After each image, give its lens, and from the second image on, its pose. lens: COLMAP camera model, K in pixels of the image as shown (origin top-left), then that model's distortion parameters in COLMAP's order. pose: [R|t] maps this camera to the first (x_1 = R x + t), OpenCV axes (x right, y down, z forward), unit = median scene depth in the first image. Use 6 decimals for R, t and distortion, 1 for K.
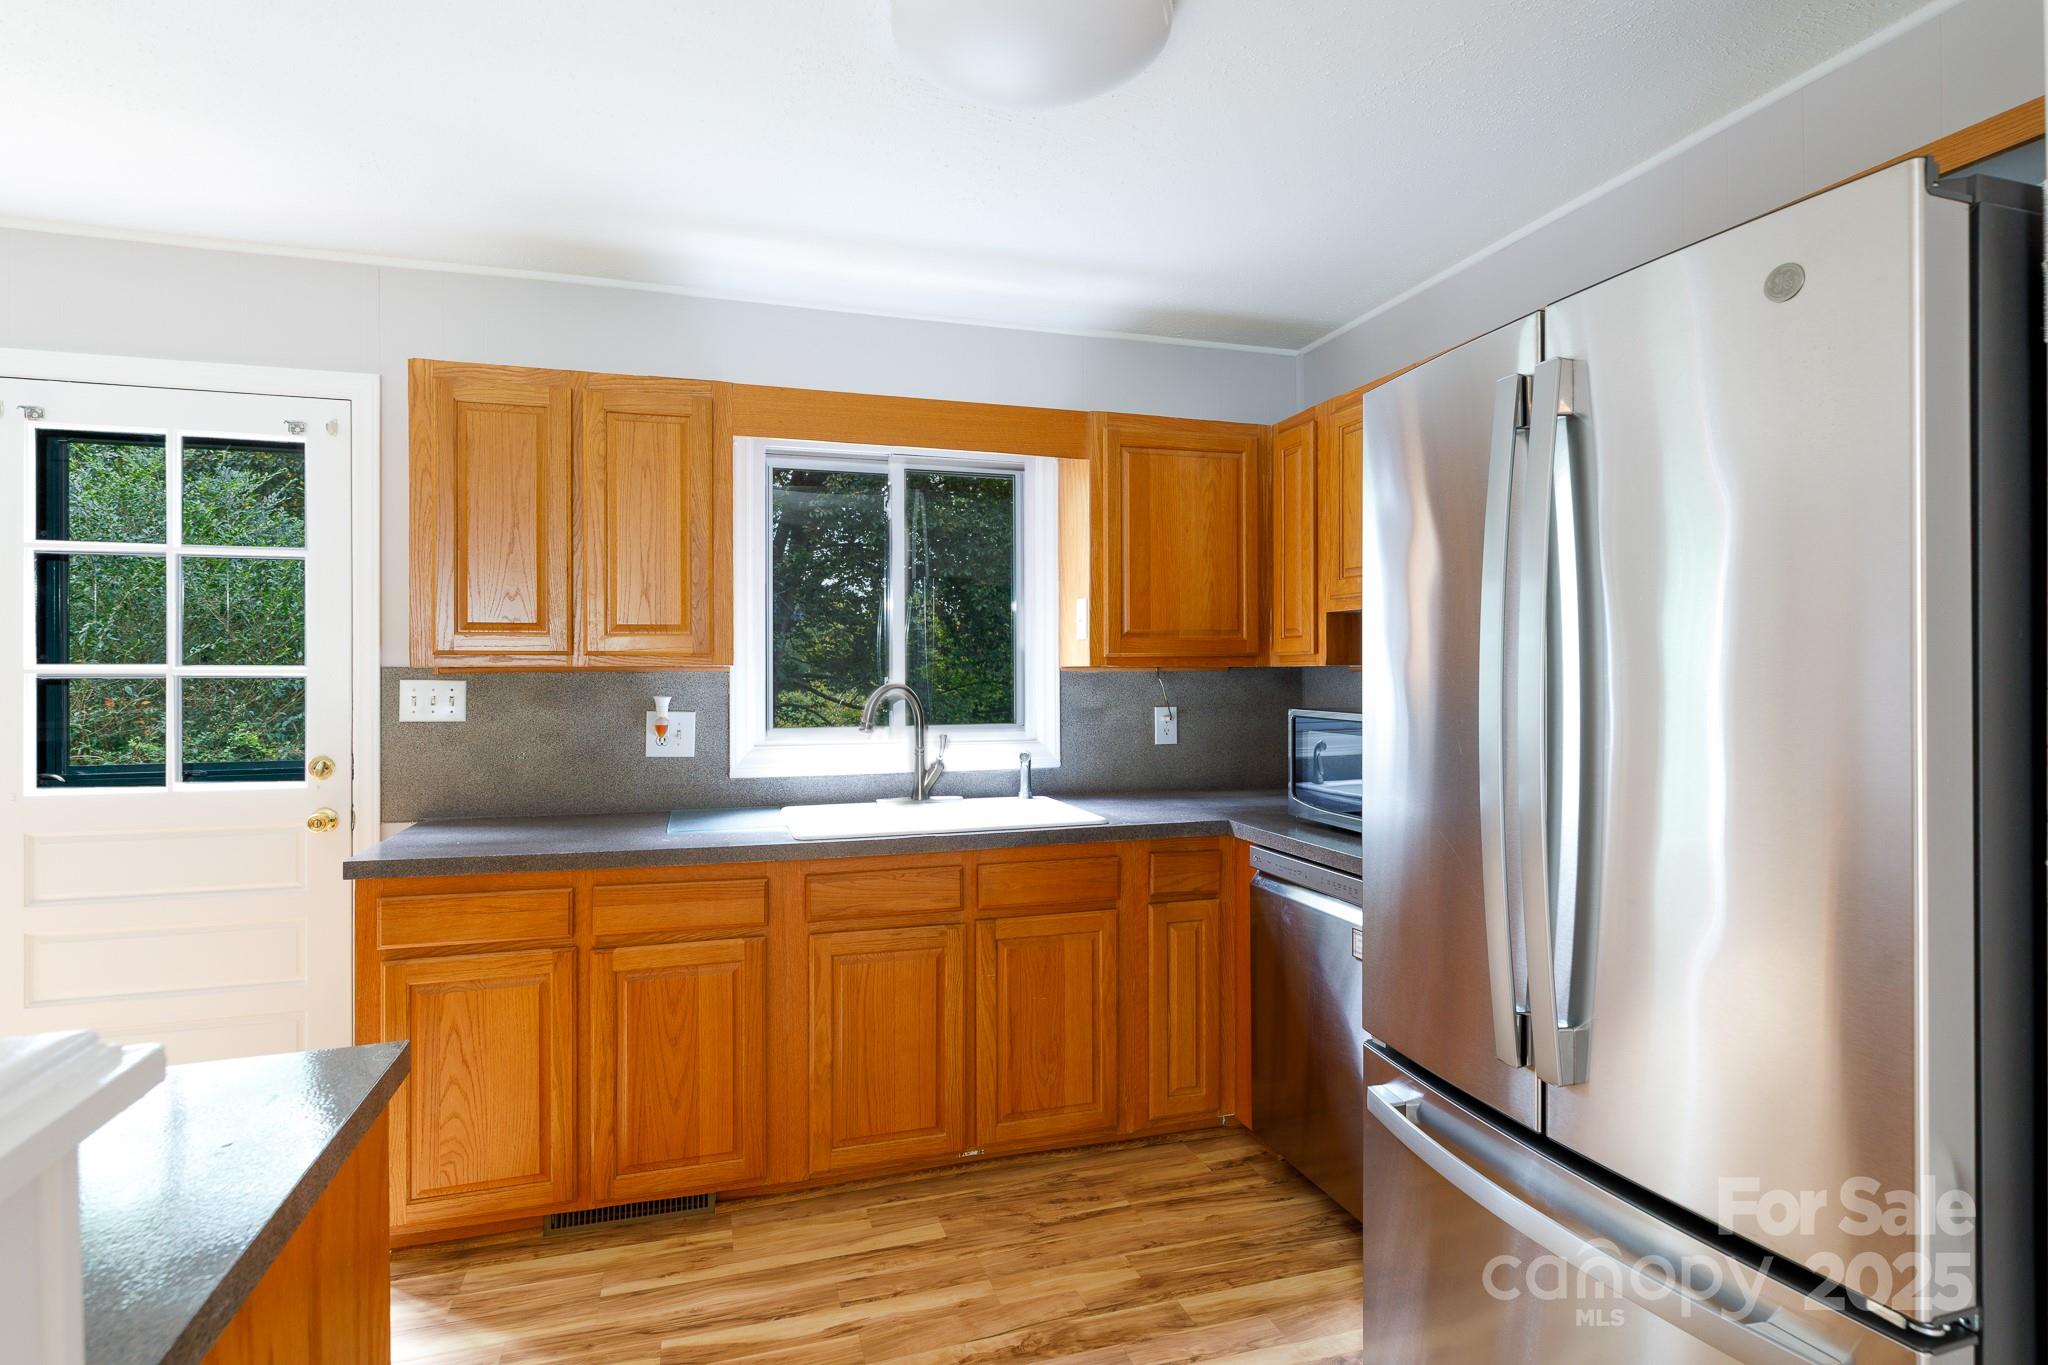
lens RADIAL K [[1029.7, 0, 1024.1], [0, 1029.7, 665.7], [0, 0, 1]] dist [-0.000366, -0.000339]
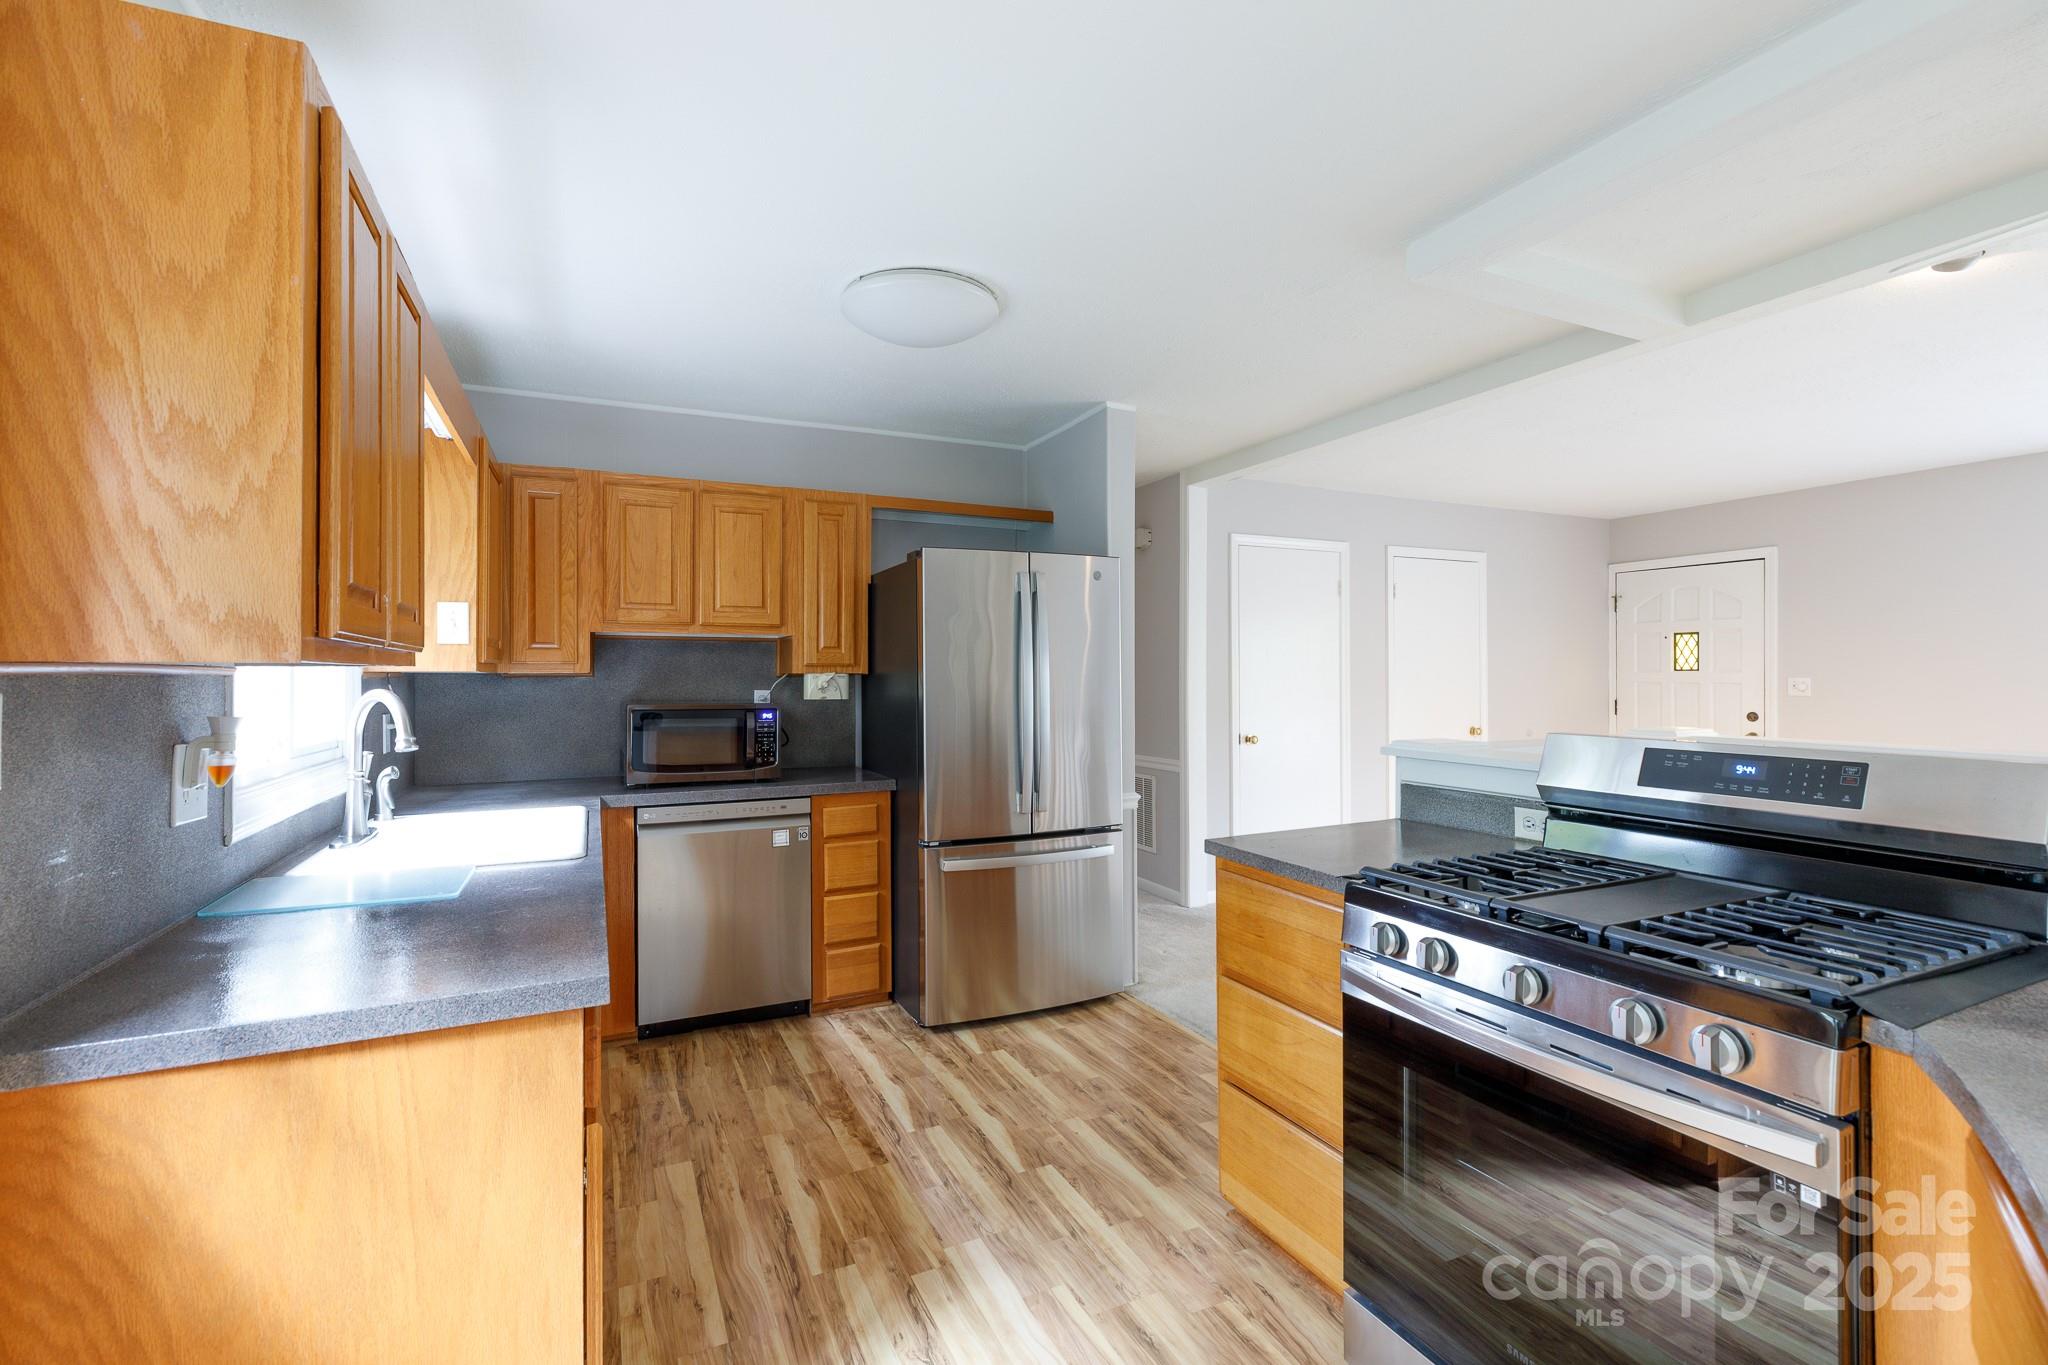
lens RADIAL K [[916.2, 0, 1019.4], [0, 916.2, 672.9], [0, 0, 1]] dist [0.010176, -0.000458]
pose [[-0.132902, 0.007472, 0.991101, -1.037495], [-0.001134, 0.999970, -0.007691, 0.009450], [-0.991129, -0.002146, -0.132890, 0.689504]]
